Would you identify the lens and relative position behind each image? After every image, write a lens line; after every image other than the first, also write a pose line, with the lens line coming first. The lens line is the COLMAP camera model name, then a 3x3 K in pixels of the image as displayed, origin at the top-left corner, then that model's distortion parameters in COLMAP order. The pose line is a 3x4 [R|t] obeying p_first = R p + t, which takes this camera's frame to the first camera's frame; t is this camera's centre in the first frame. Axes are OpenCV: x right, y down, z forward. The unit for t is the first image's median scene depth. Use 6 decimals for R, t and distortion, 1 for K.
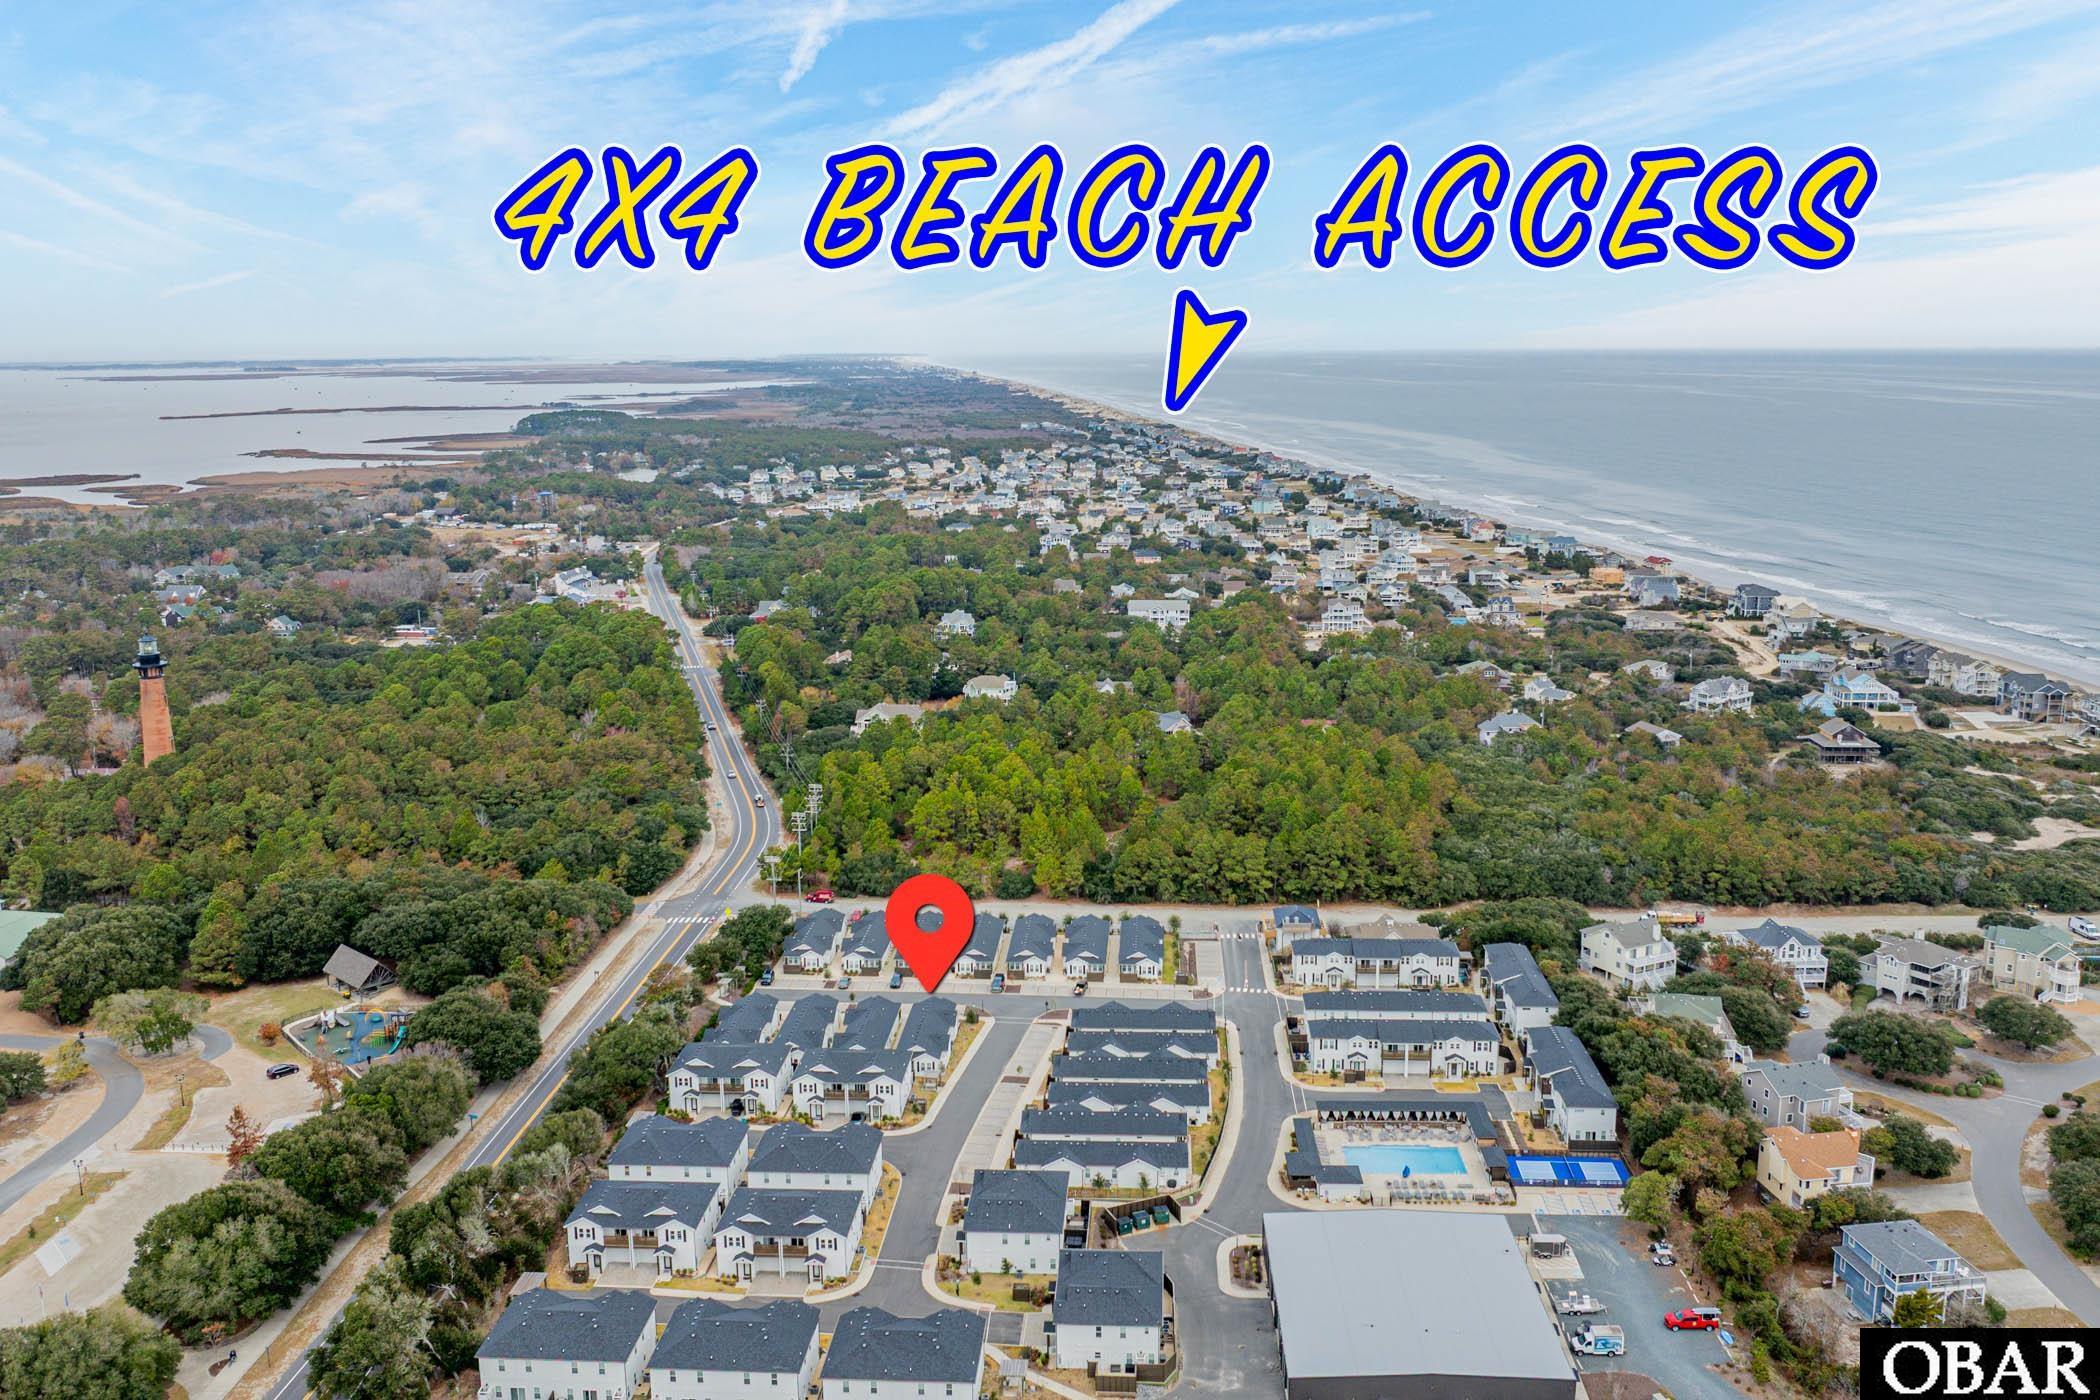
lens RADIAL K [[1755.6, 0, 1060.1], [0, 1755.6, 660.4], [0, 0, 1]] dist [-0.004505, -0.045766]
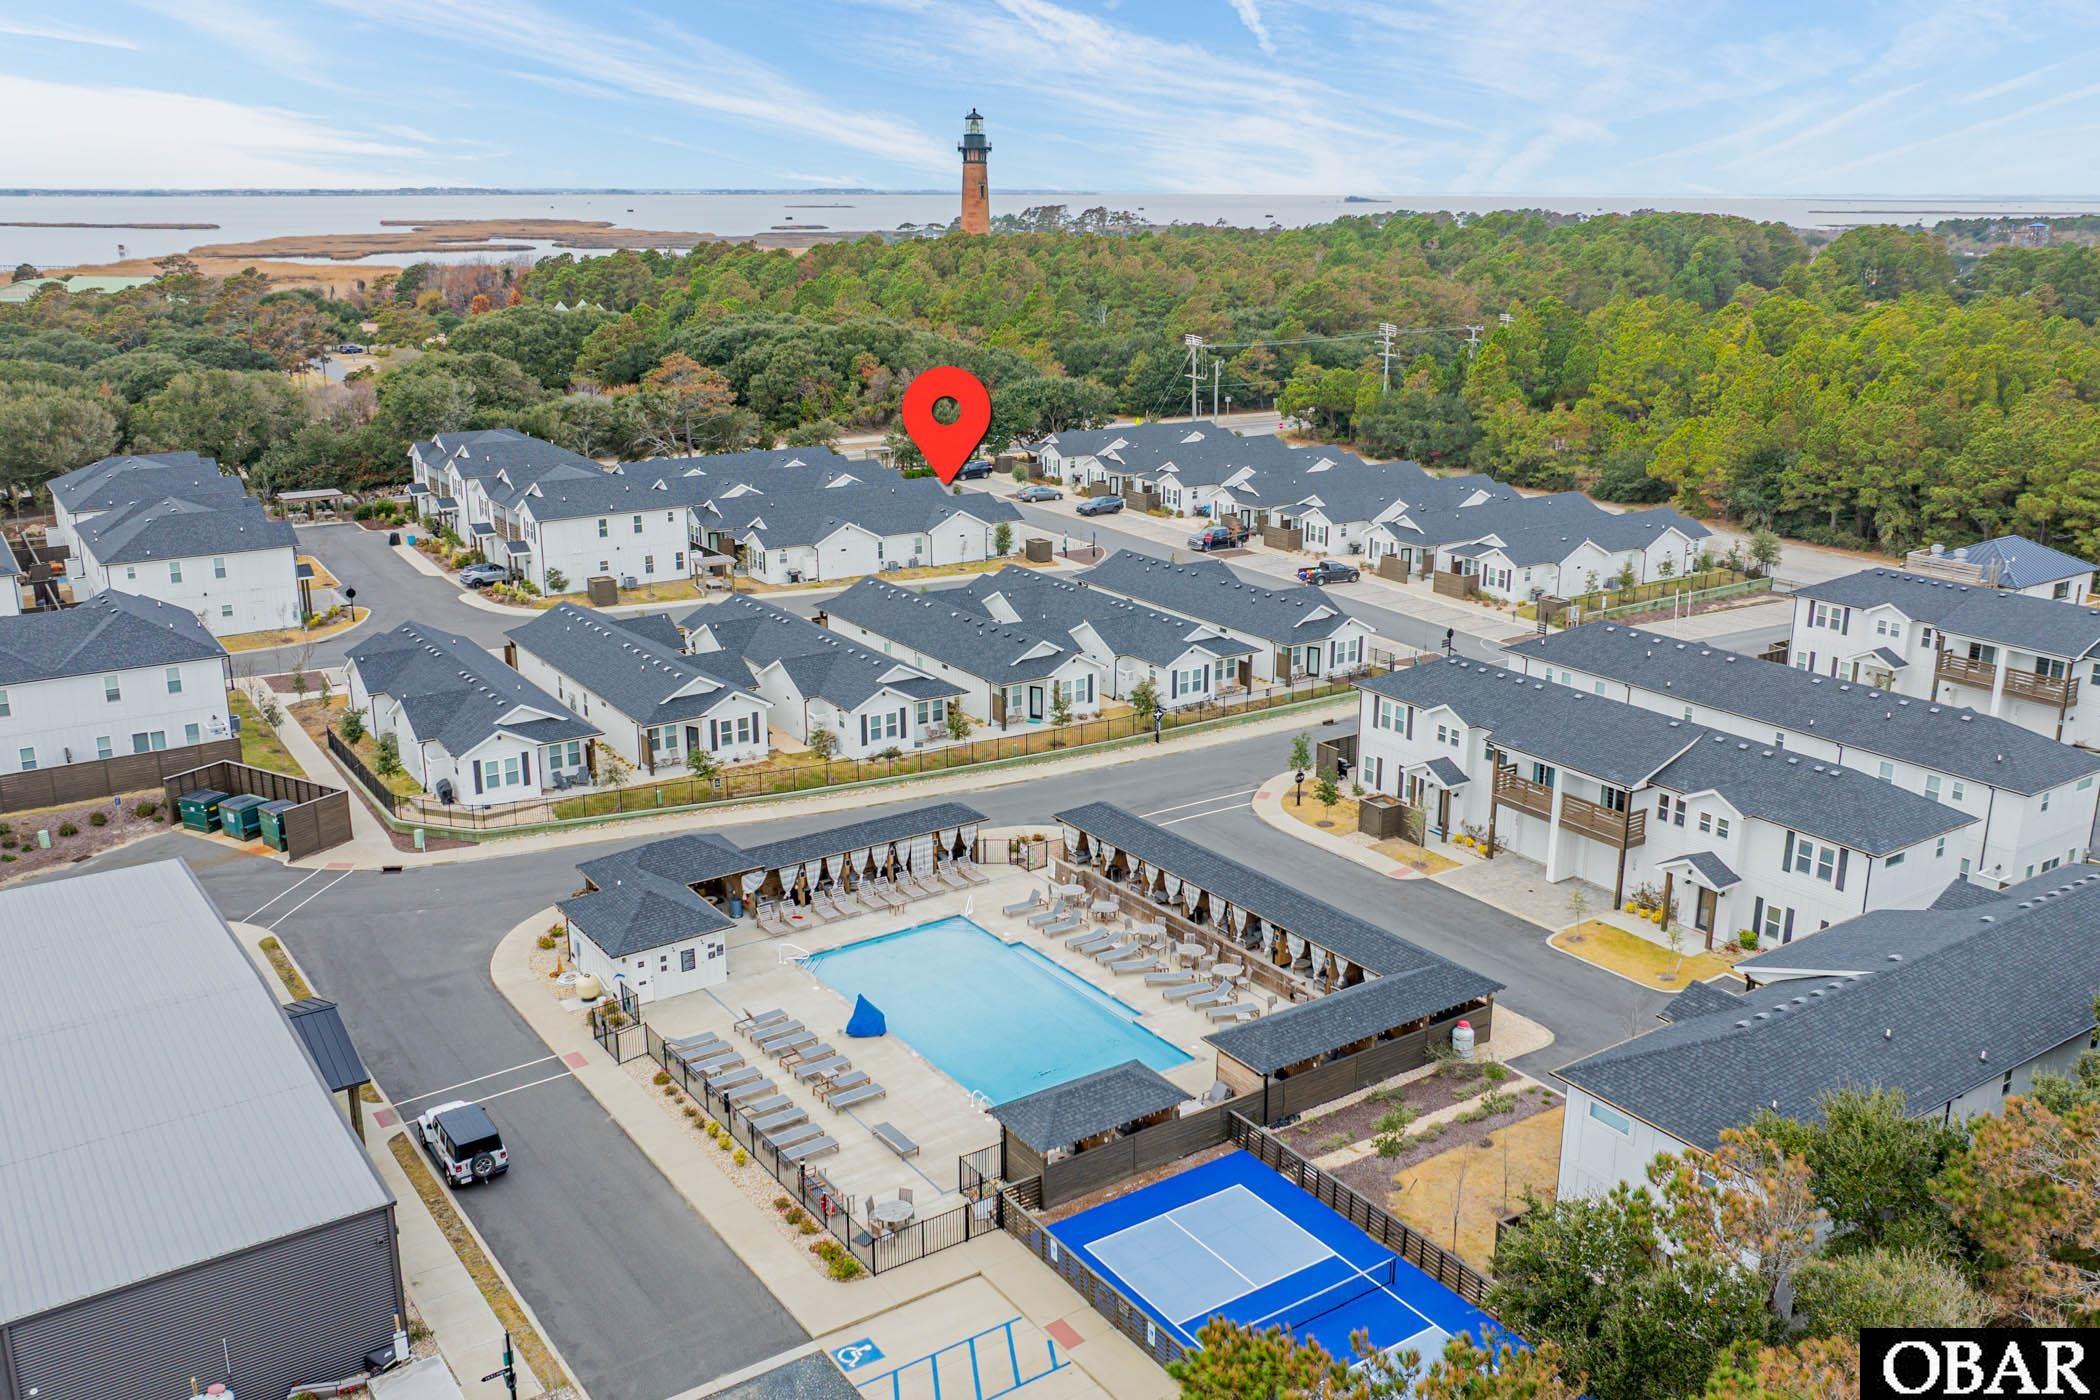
lens RADIAL K [[1764.1, 0, 1083.6], [0, 1764.1, 724.5], [0, 0, 1]] dist [-0.017540, -0.009783]
pose [[0.607820, 0.238369, -0.757452, 0.367295], [-0.149753, 0.971174, 0.185458, 0.170690], [0.779826, 0.000706, 0.625996, 0.761382]]
